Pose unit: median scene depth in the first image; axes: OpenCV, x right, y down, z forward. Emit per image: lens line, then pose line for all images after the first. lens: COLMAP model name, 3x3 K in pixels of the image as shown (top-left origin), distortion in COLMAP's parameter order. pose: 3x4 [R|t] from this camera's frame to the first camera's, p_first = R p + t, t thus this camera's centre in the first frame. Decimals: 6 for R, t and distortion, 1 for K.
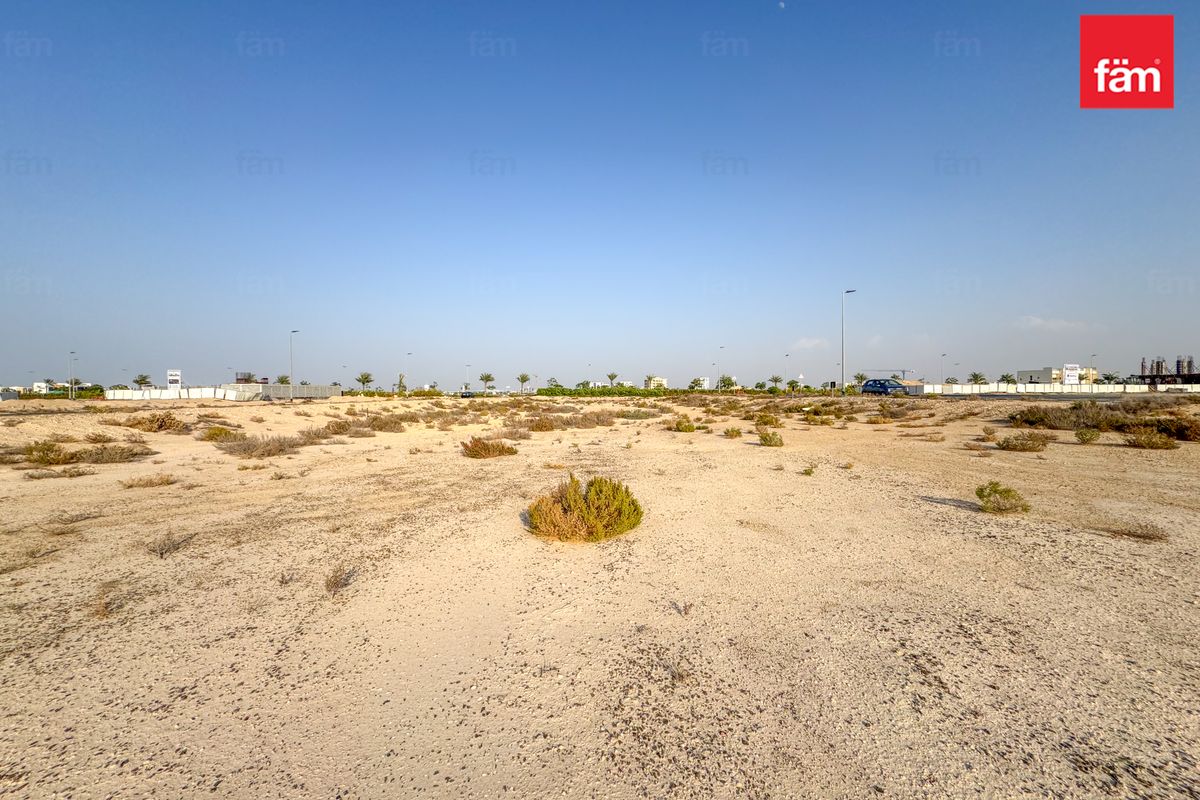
lens RADIAL K [[478.7, 0, 598.6], [0, 478.7, 383.1], [0, 0, 1]] dist [-0.000209, -0.000007]
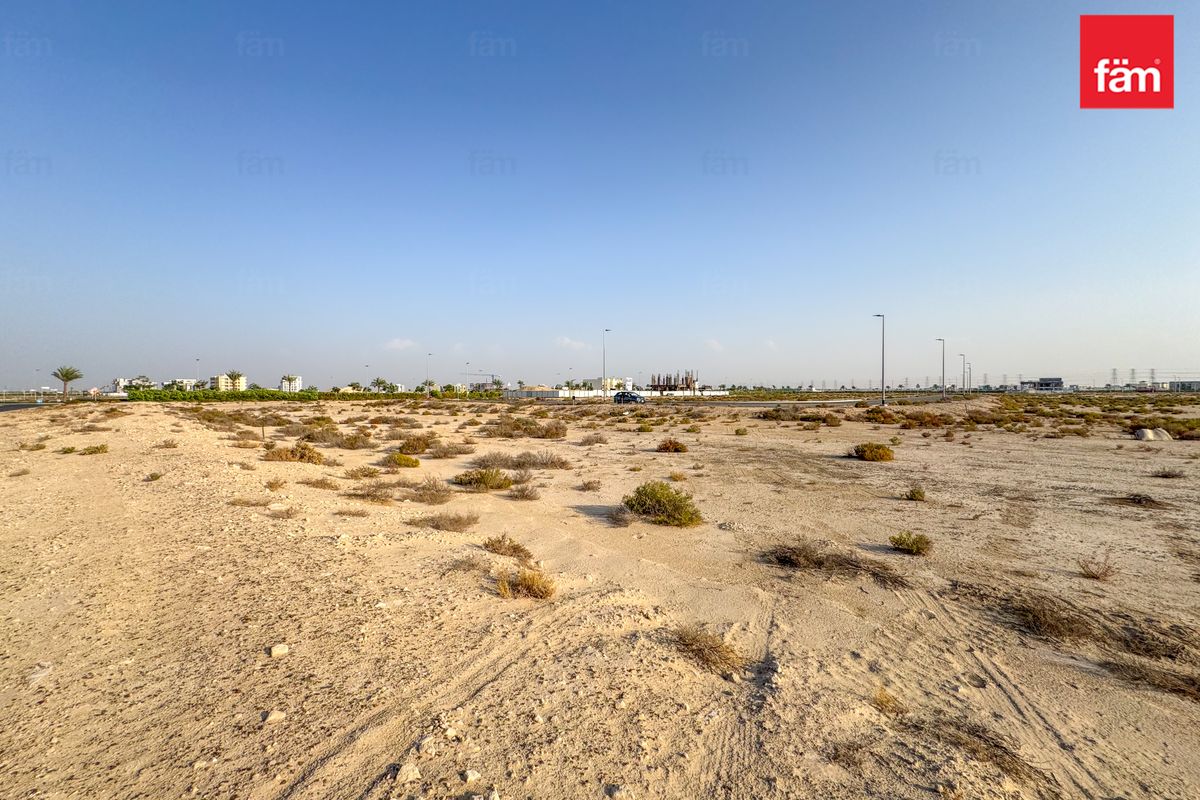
lens RADIAL K [[478.7, 0, 598.6], [0, 478.7, 383.1], [0, 0, 1]] dist [-0.000209, -0.000007]
pose [[0.999997, 0.000390, 0.002262, 0.786261], [-0.000393, 0.999999, 0.001357, -0.011664], [-0.002262, -0.001358, 0.999997, 0.013344]]
